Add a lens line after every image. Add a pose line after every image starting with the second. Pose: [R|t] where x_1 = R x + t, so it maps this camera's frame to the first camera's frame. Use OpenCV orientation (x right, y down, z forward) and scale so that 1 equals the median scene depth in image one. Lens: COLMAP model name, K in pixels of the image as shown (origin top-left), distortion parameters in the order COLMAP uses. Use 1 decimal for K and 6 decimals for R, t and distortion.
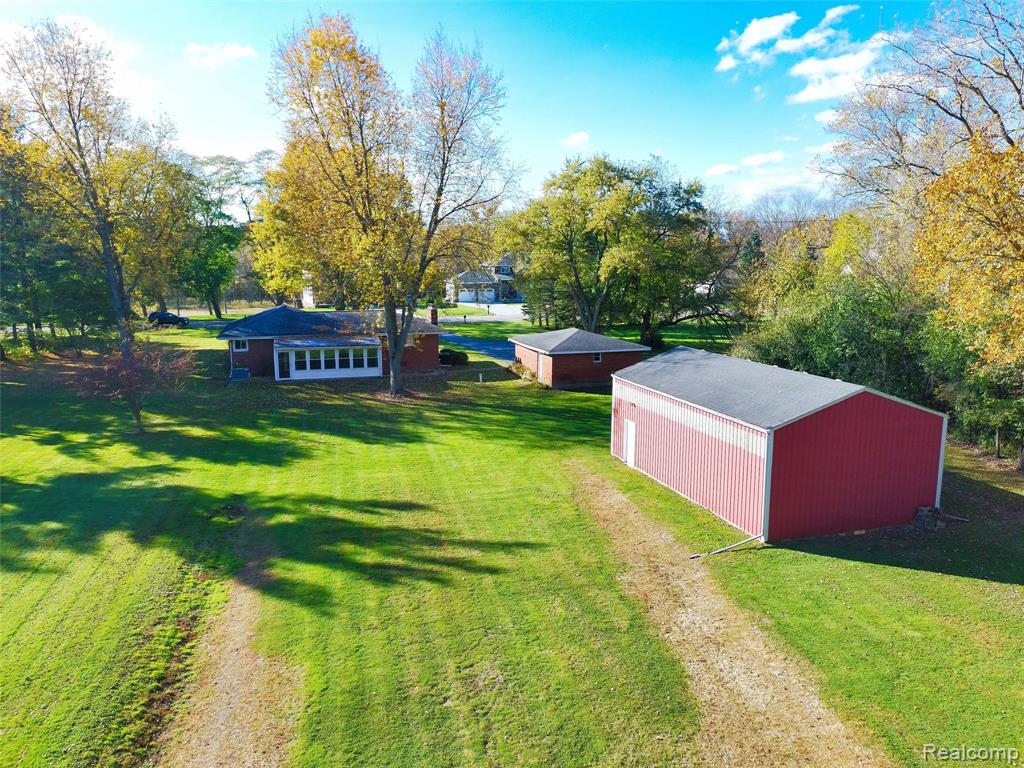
lens RADIAL K [[739.5, 0, 512.0], [0, 739.5, 384.0], [0, 0, 1]] dist [0.028460, -0.004531]
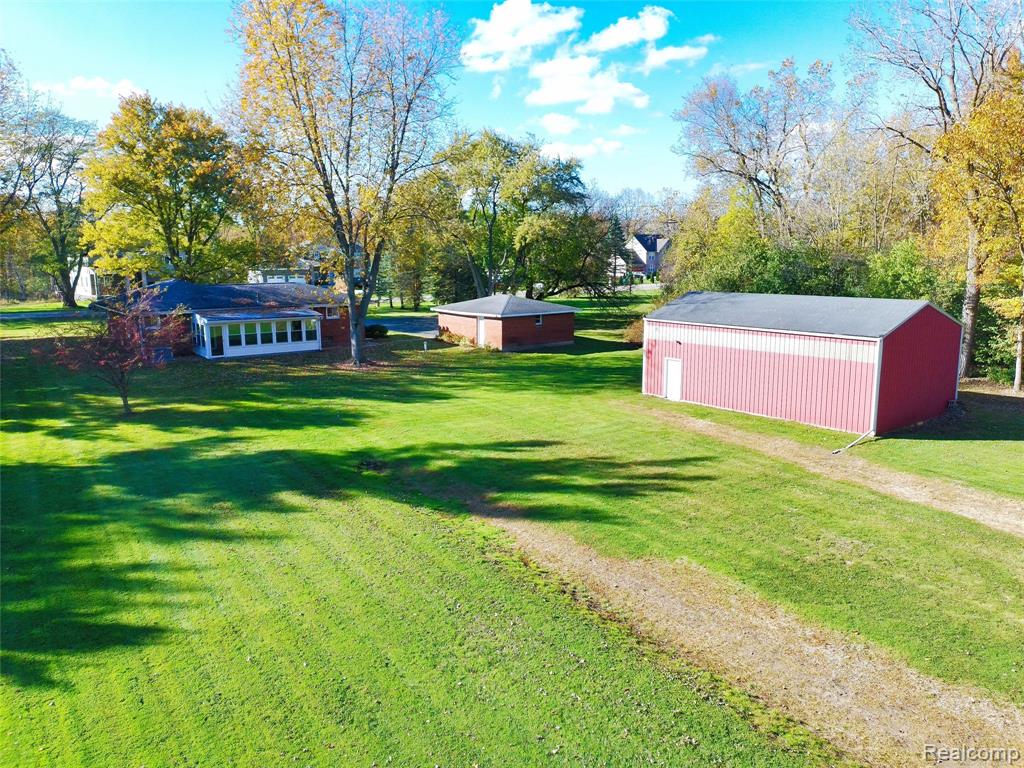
lens RADIAL K [[739.5, 0, 512.0], [0, 739.5, 384.0], [0, 0, 1]] dist [0.028460, -0.004531]
pose [[0.941930, -0.067247, 0.329006, -0.411537], [0.065475, 0.997718, 0.016476, 0.053157], [-0.329364, 0.006022, 0.944184, 0.056285]]
